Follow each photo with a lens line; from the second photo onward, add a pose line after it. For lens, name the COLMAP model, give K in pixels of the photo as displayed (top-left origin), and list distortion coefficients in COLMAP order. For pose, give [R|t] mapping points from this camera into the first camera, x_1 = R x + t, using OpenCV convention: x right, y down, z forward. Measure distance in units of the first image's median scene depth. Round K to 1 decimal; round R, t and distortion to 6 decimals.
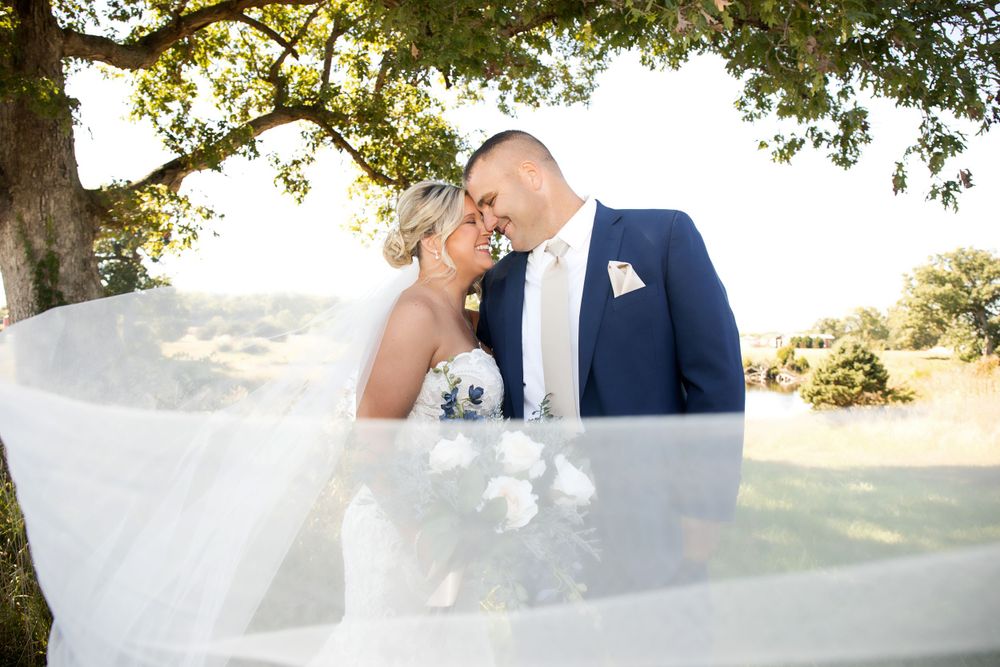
lens RADIAL K [[712.5, 0, 501.0], [0, 712.5, 324.8], [0, 0, 1]] dist [-0.074302, 0.073573]
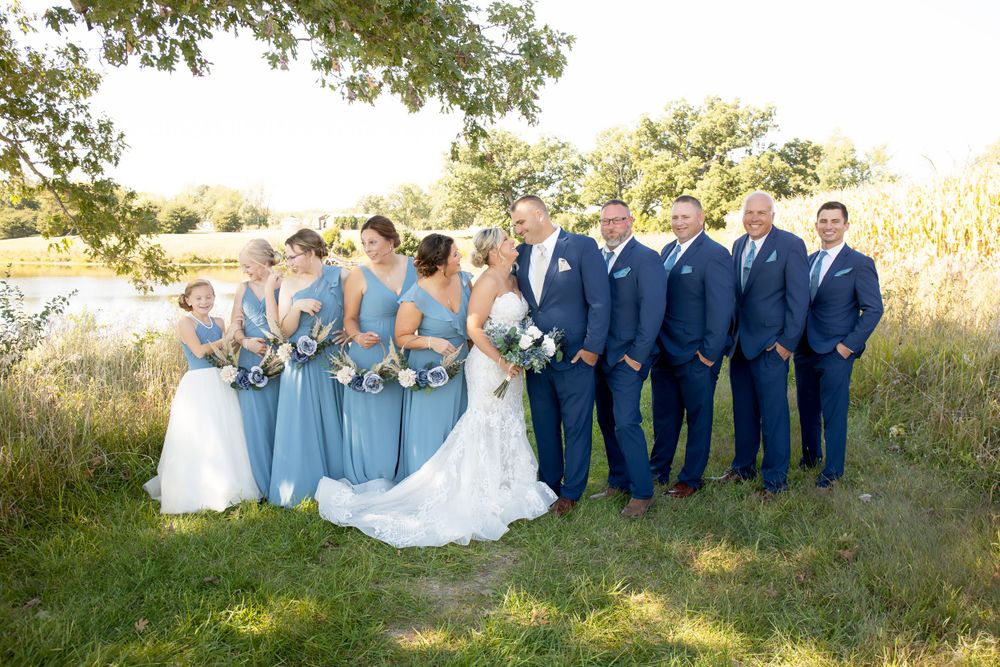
lens RADIAL K [[838.6, 0, 500.0], [0, 838.6, 333.5], [0, 0, 1]] dist [-0.078345, 0.163324]
pose [[0.831376, -0.087953, 0.548707, -0.082160], [-0.000022, 0.987390, 0.158304, -0.021788], [-0.555711, -0.131622, 0.820890, -0.130304]]
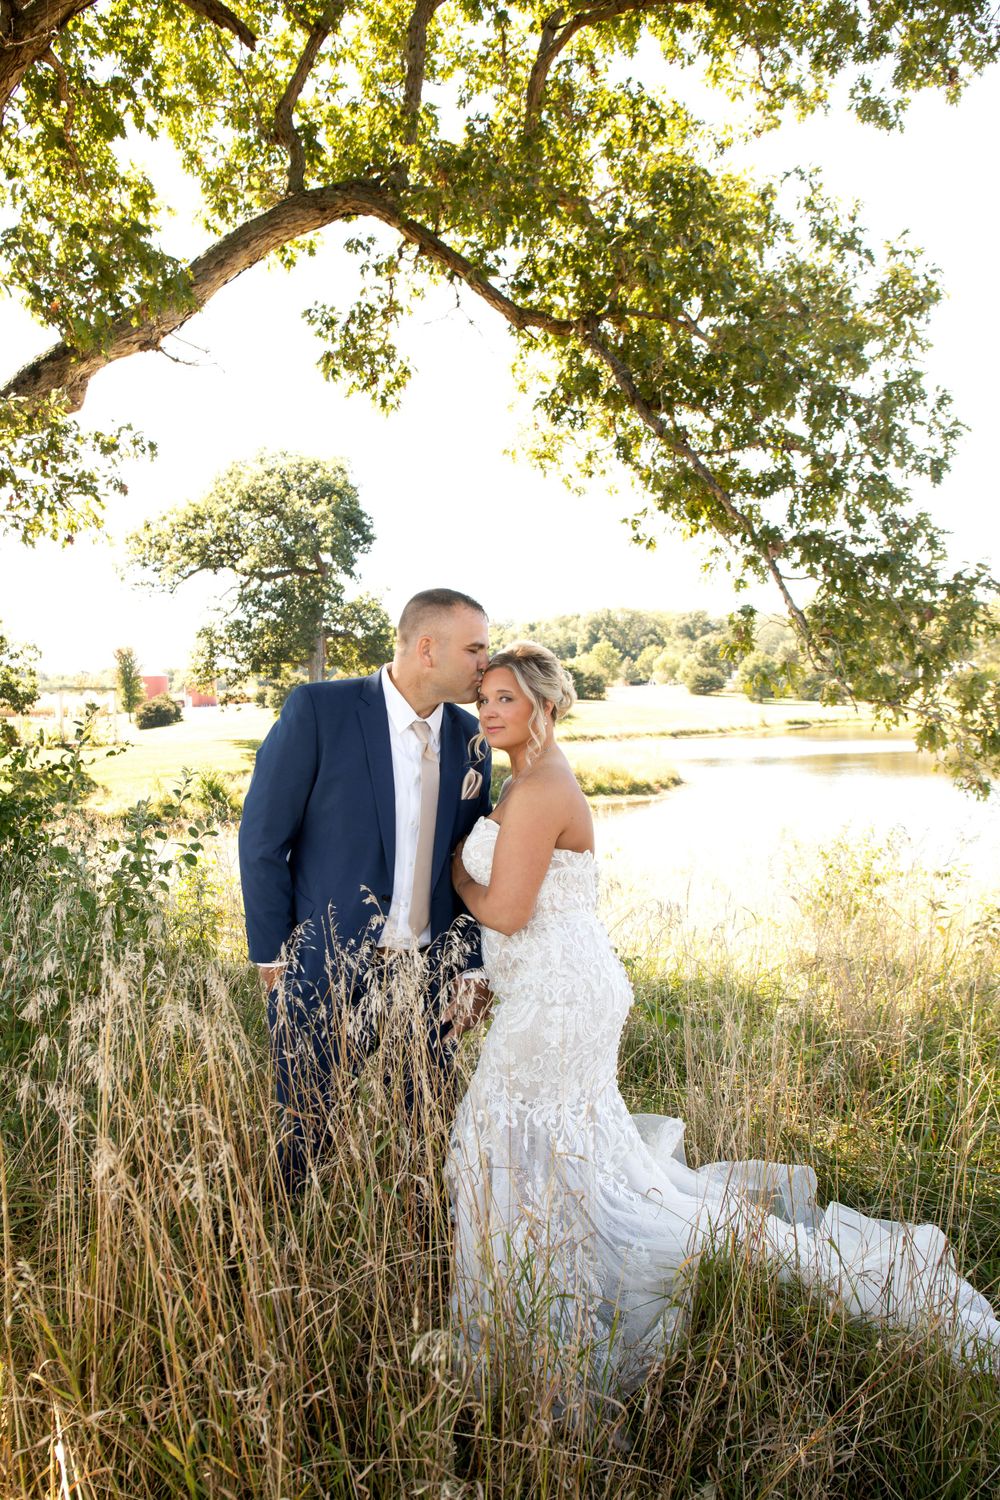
lens RADIAL K [[1246.6, 0, 399.3], [0, 1246.6, 840.9], [0, 0, 1]] dist [-0.102278, 0.056294]
pose [[0.884371, 0.011905, -0.466632, 0.062430], [0.054121, 0.990317, 0.127837, 0.003413], [0.463636, -0.138310, 0.875164, 0.158896]]
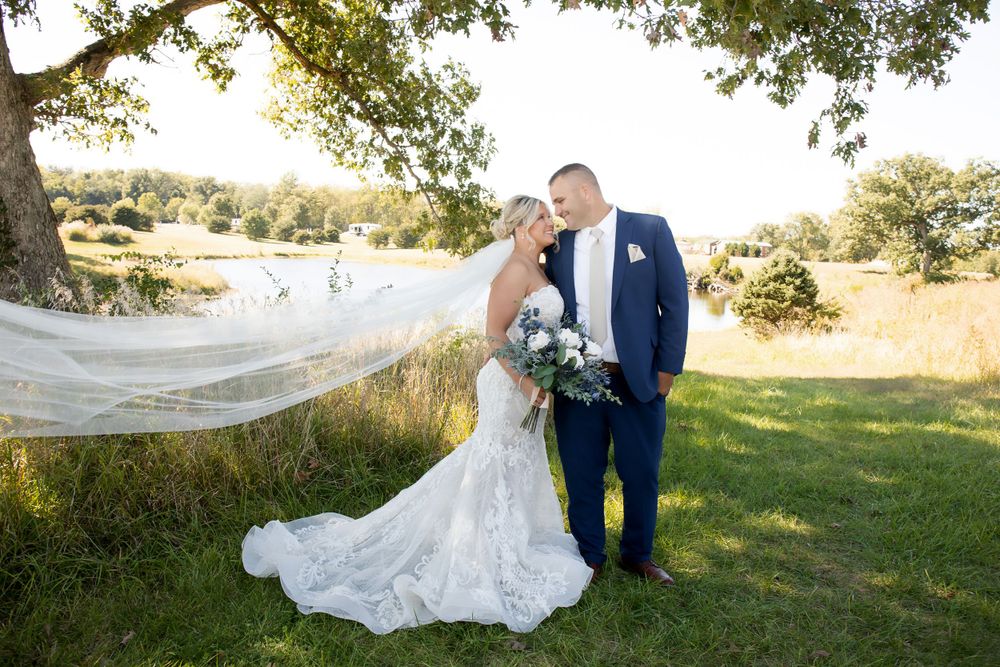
lens RADIAL K [[817.1, 0, 500.0], [0, 817.1, 333.5], [0, 0, 1]] dist [-0.055381, 0.089594]
pose [[0.992326, 0.017306, 0.122432, -0.030553], [-0.034230, 0.989908, 0.137513, -0.009795], [-0.118816, -0.140649, 0.982904, -0.078398]]
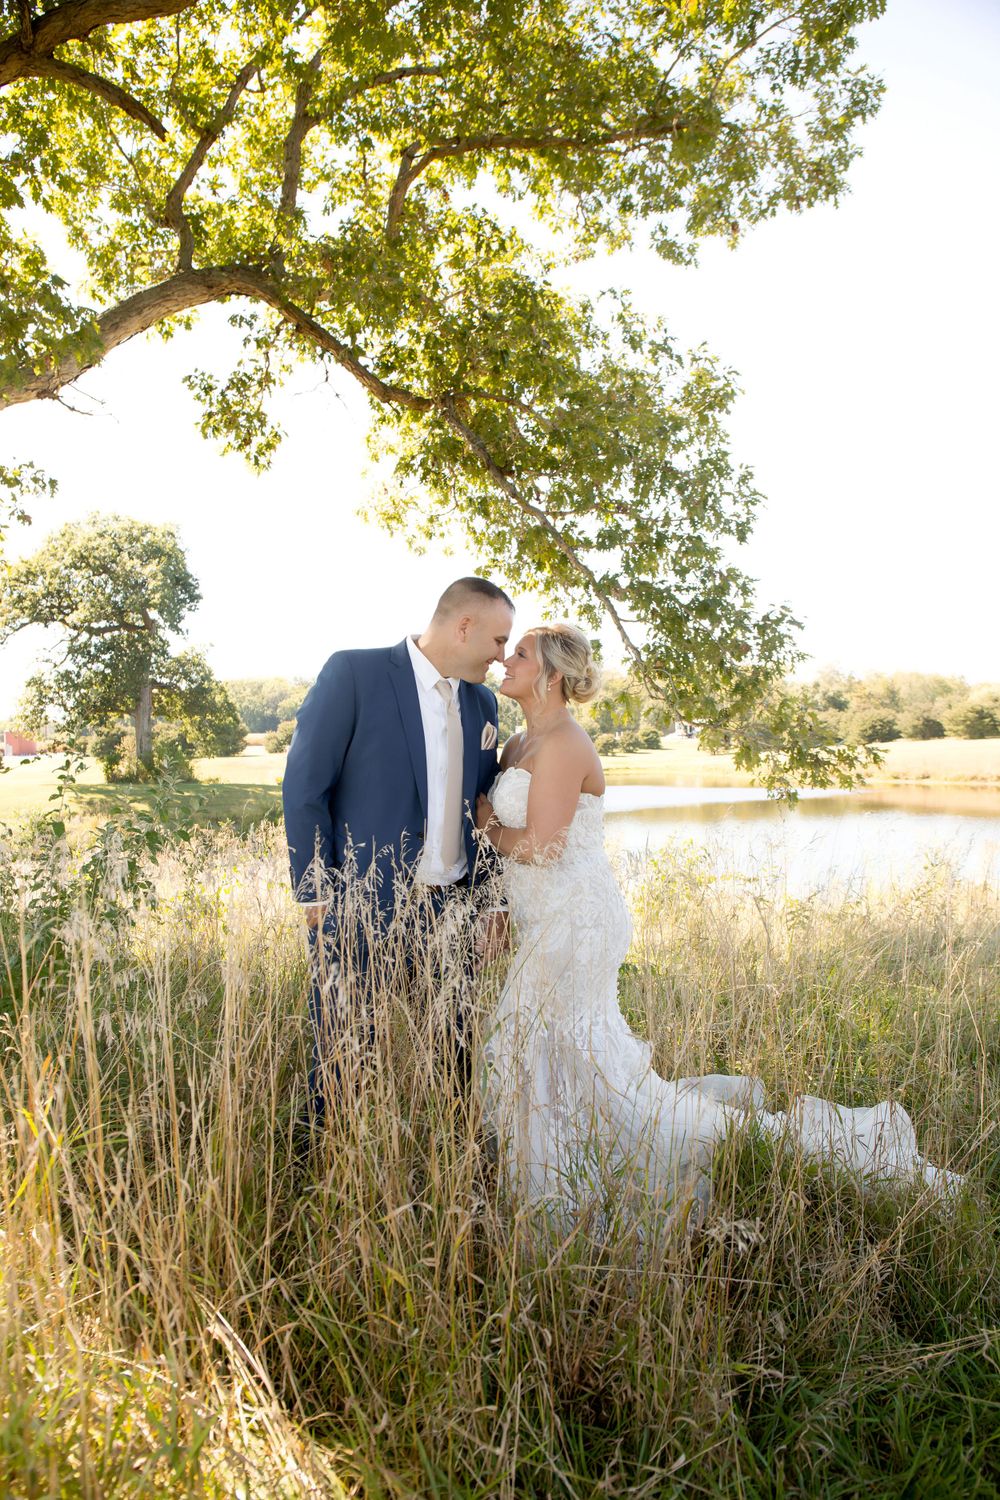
lens RADIAL K [[1144.2, 0, 476.3], [0, 1144.2, 747.1], [0, 0, 1]] dist [-0.088868, 0.059509]
pose [[0.967831, -0.038298, -0.248671, 0.040522], [0.044951, 0.998766, 0.021128, 0.012766], [0.247555, -0.031626, 0.968358, 0.143350]]
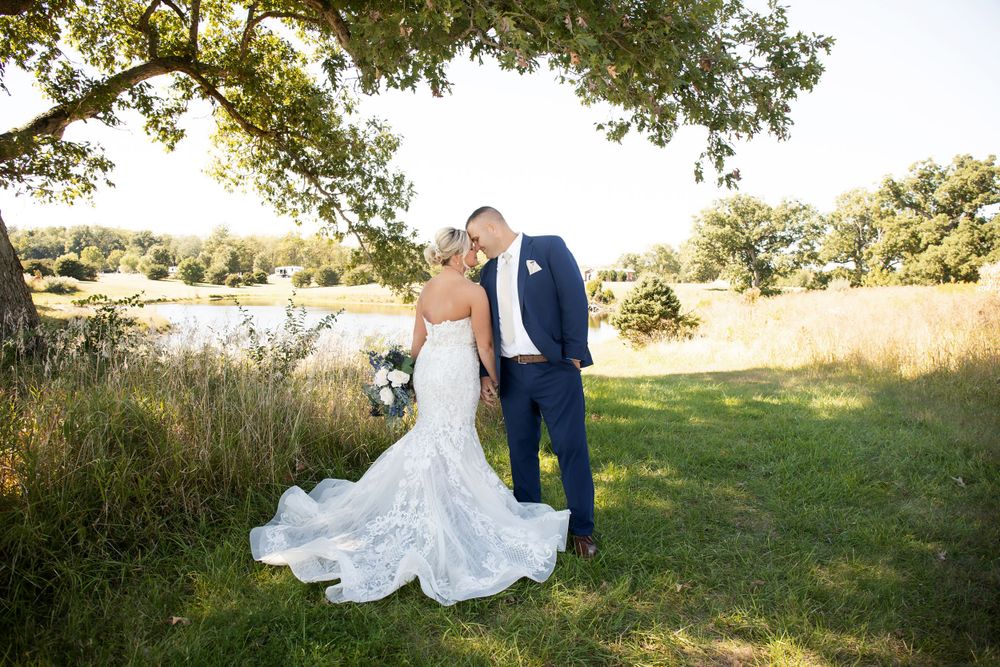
lens RADIAL K [[700.5, 0, 496.4], [0, 700.5, 335.4], [0, 0, 1]] dist [-0.106480, 0.119209]
pose [[0.969262, -0.028229, 0.244408, -0.045079], [0.001641, 0.994115, 0.108315, -0.005563], [-0.246027, -0.104585, 0.963604, -0.075977]]
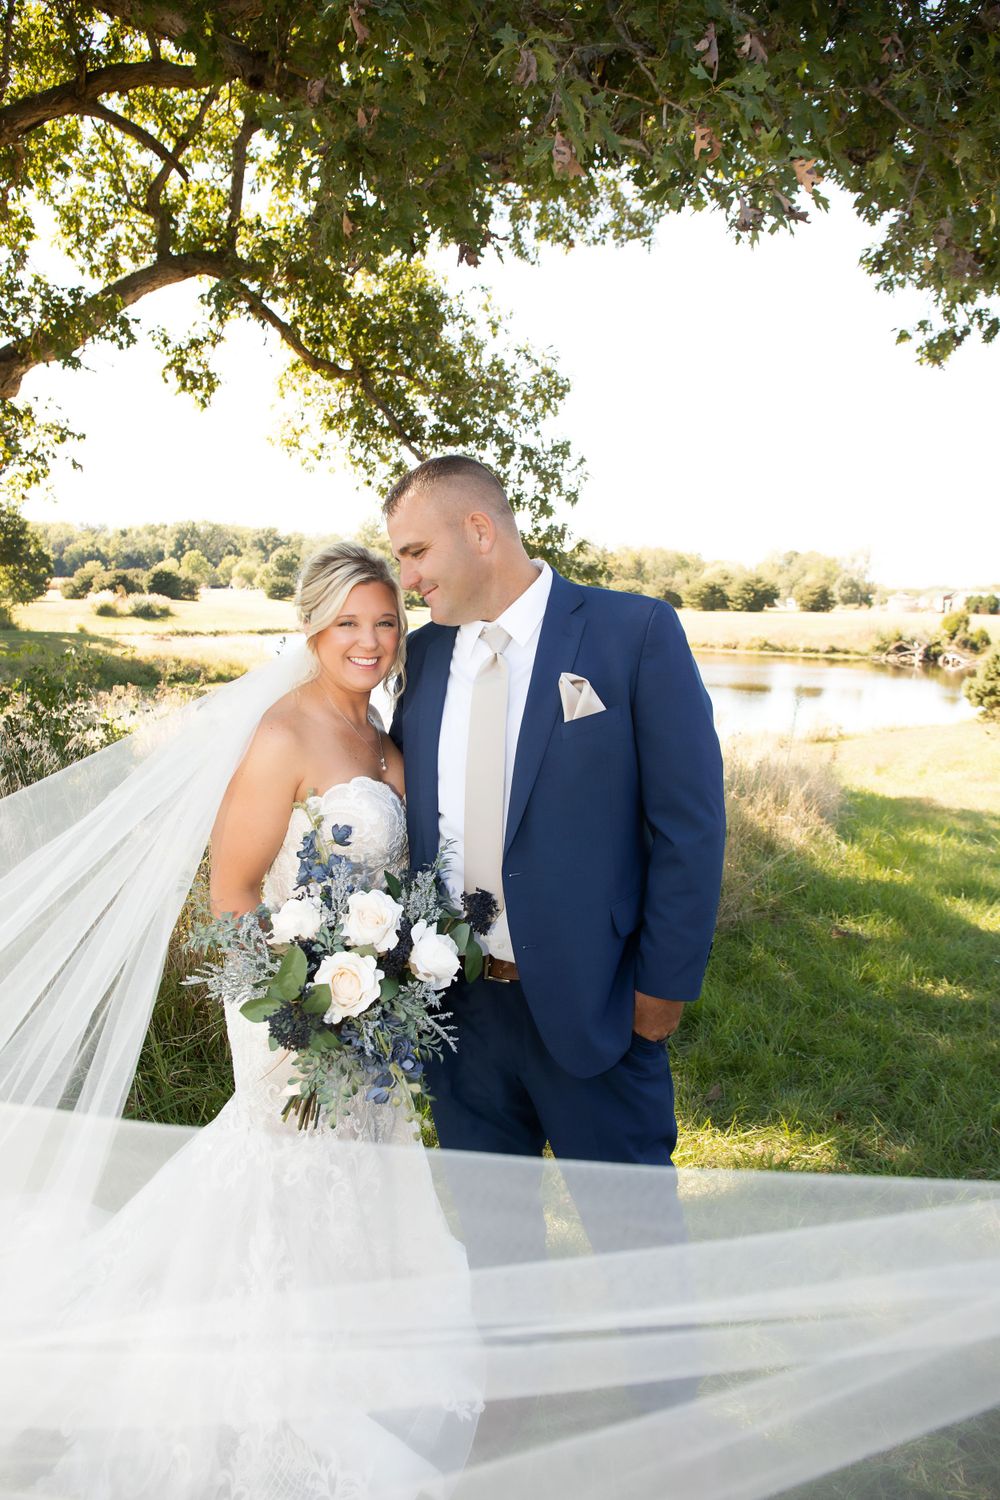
lens RADIAL K [[1076.6, 0, 500.0], [0, 1076.6, 750.0], [0, 0, 1]] dist [-0.083520, 0.083461]
pose [[0.999743, 0.006582, -0.021709, 0.007968], [-0.002911, 0.986287, 0.165013, -0.013610], [0.022497, -0.164908, 0.986052, -0.009277]]
